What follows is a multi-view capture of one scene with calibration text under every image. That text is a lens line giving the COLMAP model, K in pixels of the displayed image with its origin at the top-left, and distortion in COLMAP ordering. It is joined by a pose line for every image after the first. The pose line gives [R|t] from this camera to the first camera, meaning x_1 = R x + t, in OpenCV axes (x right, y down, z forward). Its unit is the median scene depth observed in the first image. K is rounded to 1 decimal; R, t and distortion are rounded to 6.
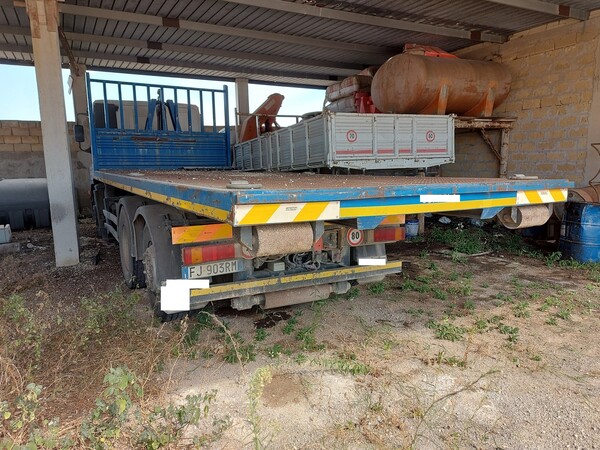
lens RADIAL K [[430.7, 0, 303.7], [0, 430.7, 229.0], [0, 0, 1]] dist [0.083631, -0.084218]
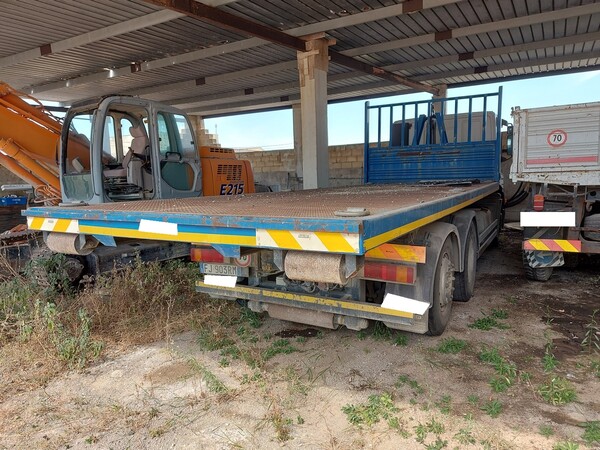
lens RADIAL K [[430.7, 0, 303.7], [0, 430.7, 229.0], [0, 0, 1]] dist [0.083631, -0.084218]
pose [[0.536925, 0.097255, -0.838005, 0.745936], [-0.109666, 0.992951, 0.044972, -0.082184], [0.836471, 0.067754, 0.543806, 0.413899]]
